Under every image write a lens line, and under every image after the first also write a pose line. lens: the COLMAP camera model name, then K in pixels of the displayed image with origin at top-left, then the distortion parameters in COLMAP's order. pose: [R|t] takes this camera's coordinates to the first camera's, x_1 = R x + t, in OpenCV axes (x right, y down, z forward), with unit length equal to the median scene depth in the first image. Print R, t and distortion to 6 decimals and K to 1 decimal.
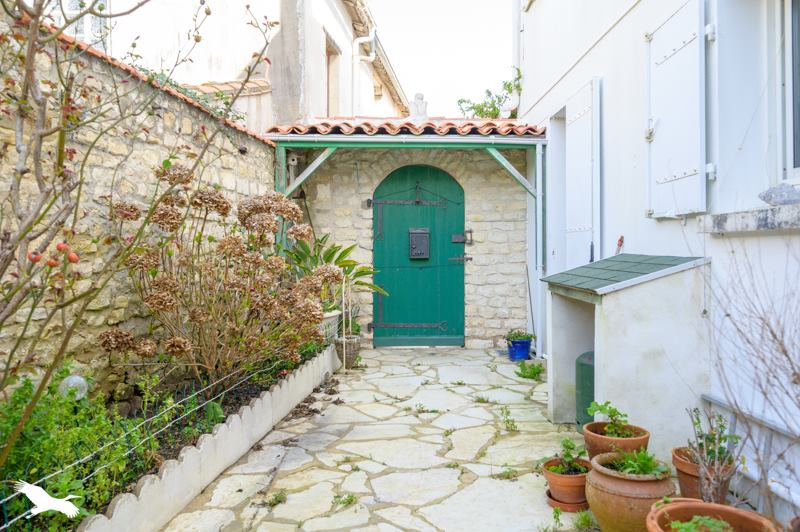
lens RADIAL K [[600.6, 0, 403.3], [0, 600.6, 257.9], [0, 0, 1]] dist [-0.004259, 0.001473]
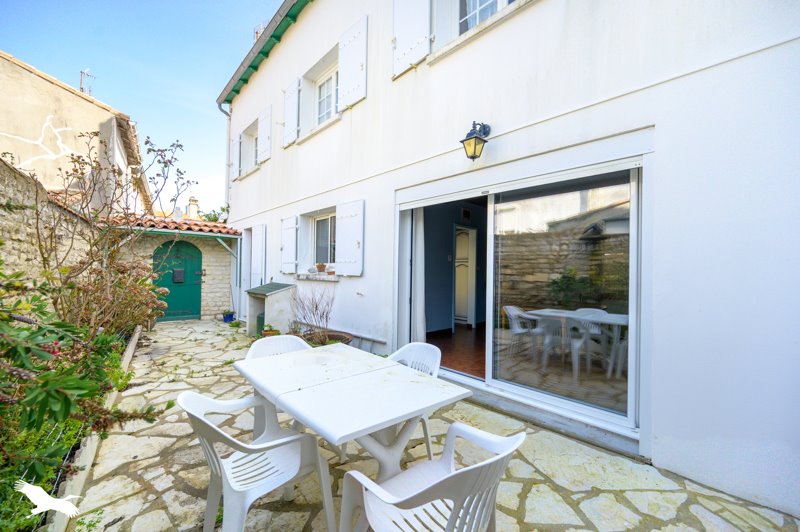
lens RADIAL K [[318.3, 0, 407.5], [0, 318.3, 264.7], [0, 0, 1]] dist [0.003780, 0.000054]
pose [[0.715203, 0.032834, 0.698145, -0.213844], [-0.012053, 0.999327, -0.034651, -0.035151], [-0.698813, 0.016368, 0.715117, -0.502641]]
